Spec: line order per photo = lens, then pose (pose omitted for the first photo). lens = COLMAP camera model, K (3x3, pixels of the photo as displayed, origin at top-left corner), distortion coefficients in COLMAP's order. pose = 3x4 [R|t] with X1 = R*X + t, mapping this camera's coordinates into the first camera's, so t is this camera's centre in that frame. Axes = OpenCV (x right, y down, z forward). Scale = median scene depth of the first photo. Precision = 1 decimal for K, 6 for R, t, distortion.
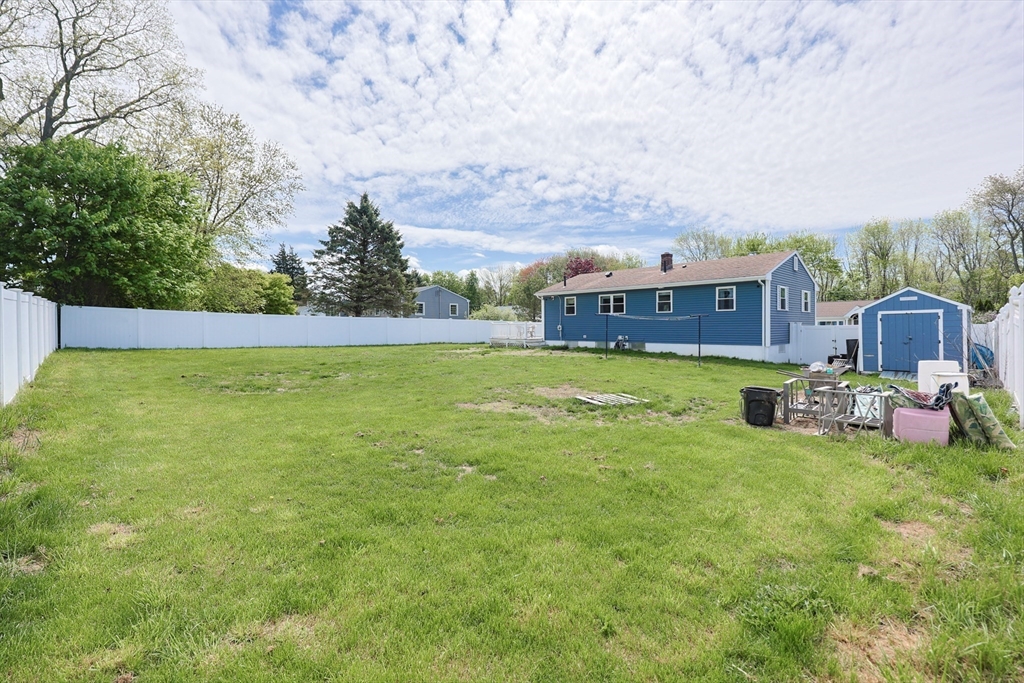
lens RADIAL K [[438.7, 0, 513.7], [0, 438.7, 354.3], [0, 0, 1]] dist [-0.001559, -0.000998]
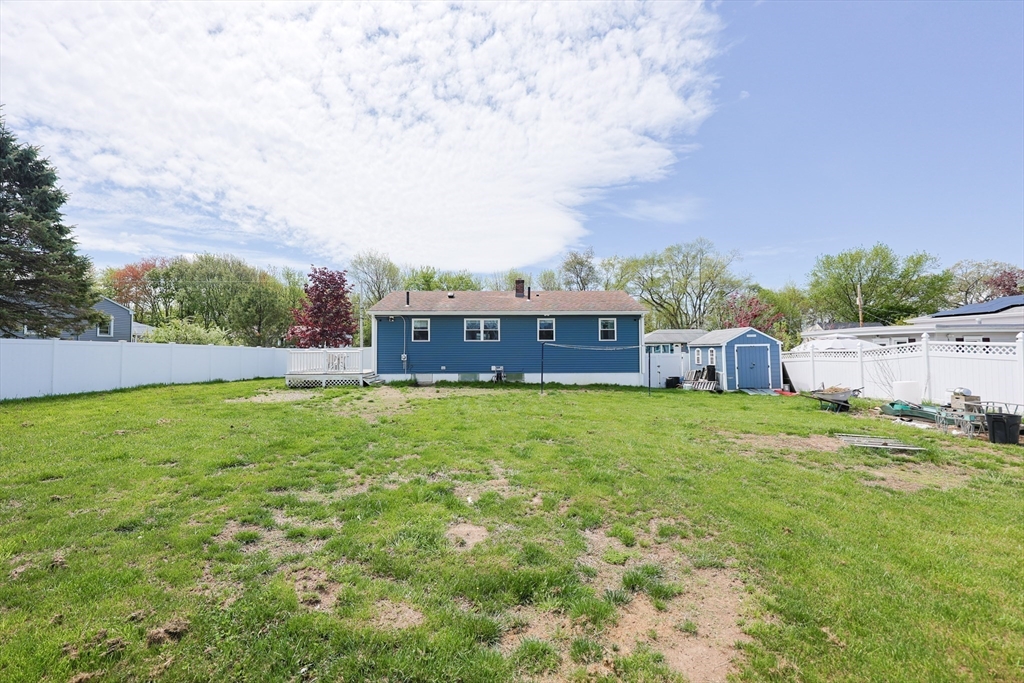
lens RADIAL K [[438.7, 0, 510.5], [0, 438.7, 337.1], [0, 0, 1]] dist [-0.001559, -0.000998]
pose [[0.669077, 0.021143, 0.742892, -0.040211], [0.048128, 0.996264, -0.071700, -0.003638], [-0.741633, 0.083727, 0.665560, 0.039346]]
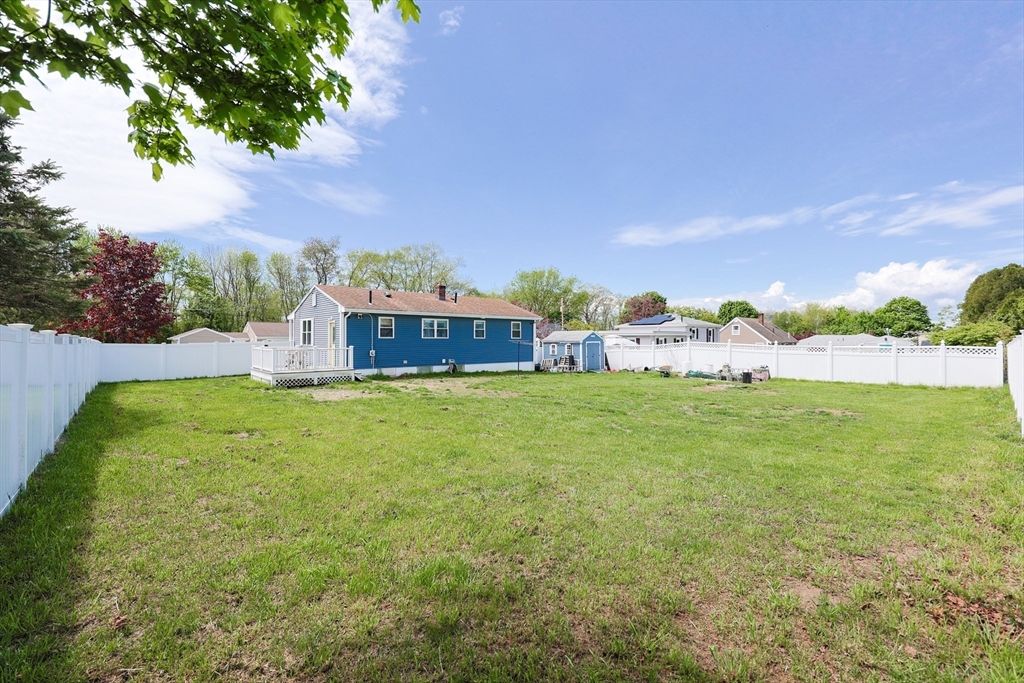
lens RADIAL K [[438.7, 0, 512.3], [0, 438.7, 337.4], [0, 0, 1]] dist [-0.001559, -0.000998]
pose [[0.024718, 0.006889, 0.999671, -0.082133], [0.060590, 0.998128, -0.008376, -0.007783], [-0.997857, 0.060777, 0.024254, 0.083132]]
